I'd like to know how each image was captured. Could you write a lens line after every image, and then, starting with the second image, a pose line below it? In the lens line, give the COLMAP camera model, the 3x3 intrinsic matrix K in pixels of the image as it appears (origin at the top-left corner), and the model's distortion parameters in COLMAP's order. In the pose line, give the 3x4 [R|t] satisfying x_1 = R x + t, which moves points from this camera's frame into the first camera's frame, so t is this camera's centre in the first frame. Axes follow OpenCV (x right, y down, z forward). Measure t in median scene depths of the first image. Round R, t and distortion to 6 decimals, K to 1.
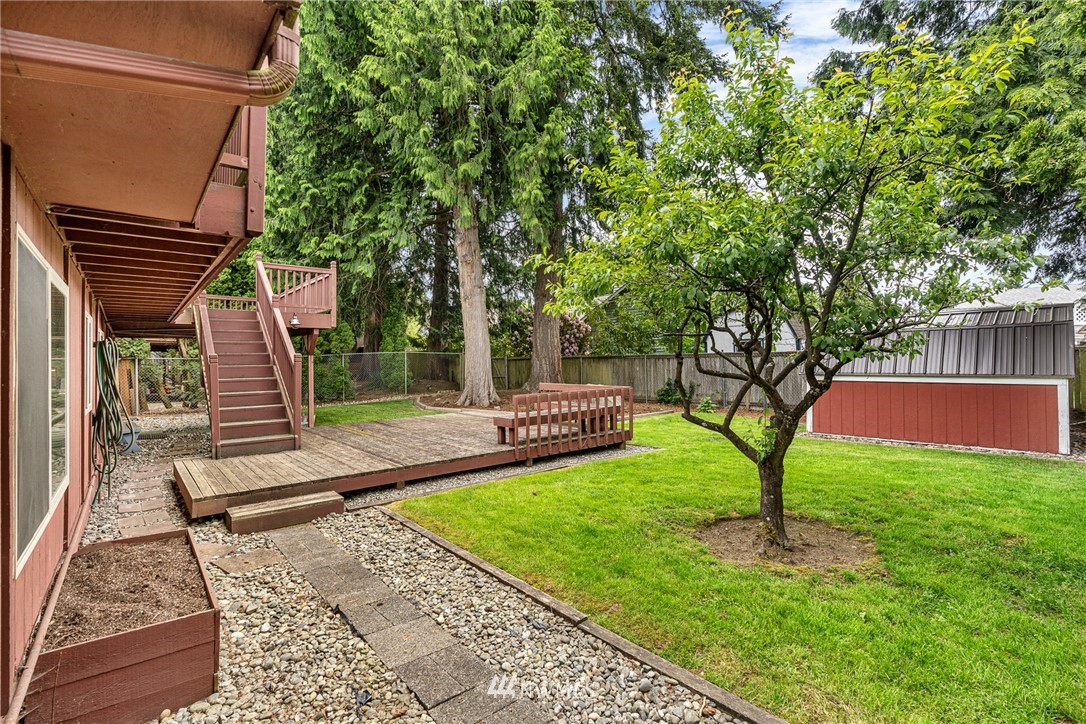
lens RADIAL K [[498.1, 0, 538.8], [0, 498.1, 355.7], [0, 0, 1]] dist [-0.007278, 0.003889]
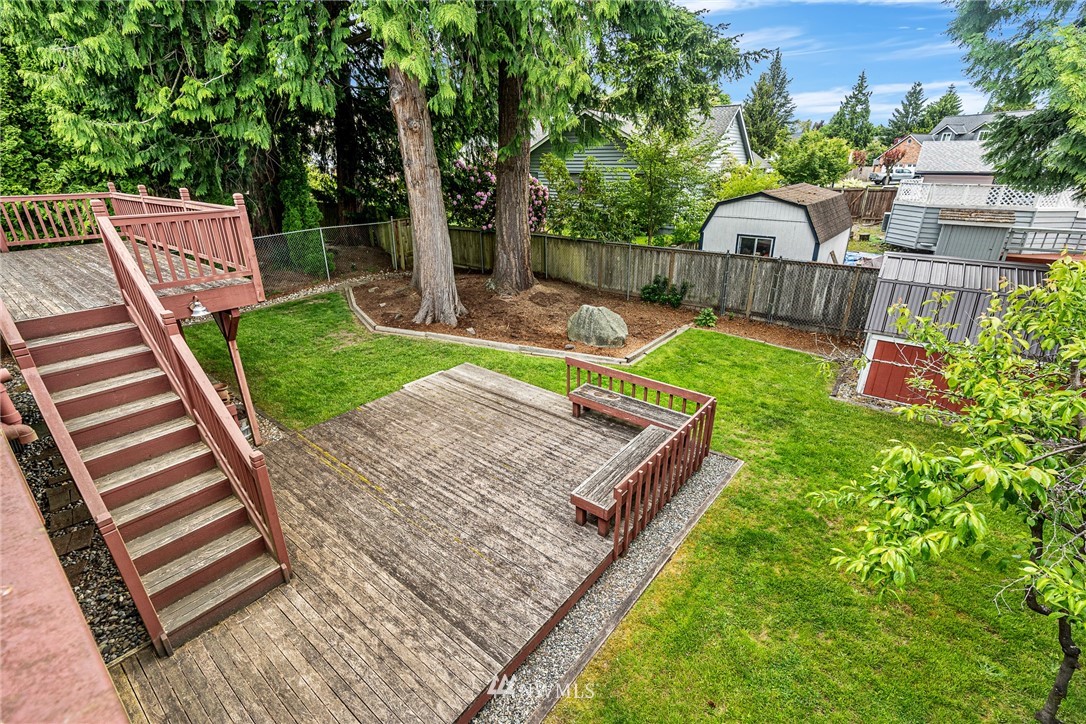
lens RADIAL K [[498.1, 0, 550.2], [0, 498.1, 369.9], [0, 0, 1]] dist [-0.007278, 0.003889]
pose [[0.979709, -0.068187, 0.188471, -0.109110], [-0.008020, 0.926259, 0.376803, -0.139393], [-0.200266, -0.370669, 0.906917, 0.195794]]
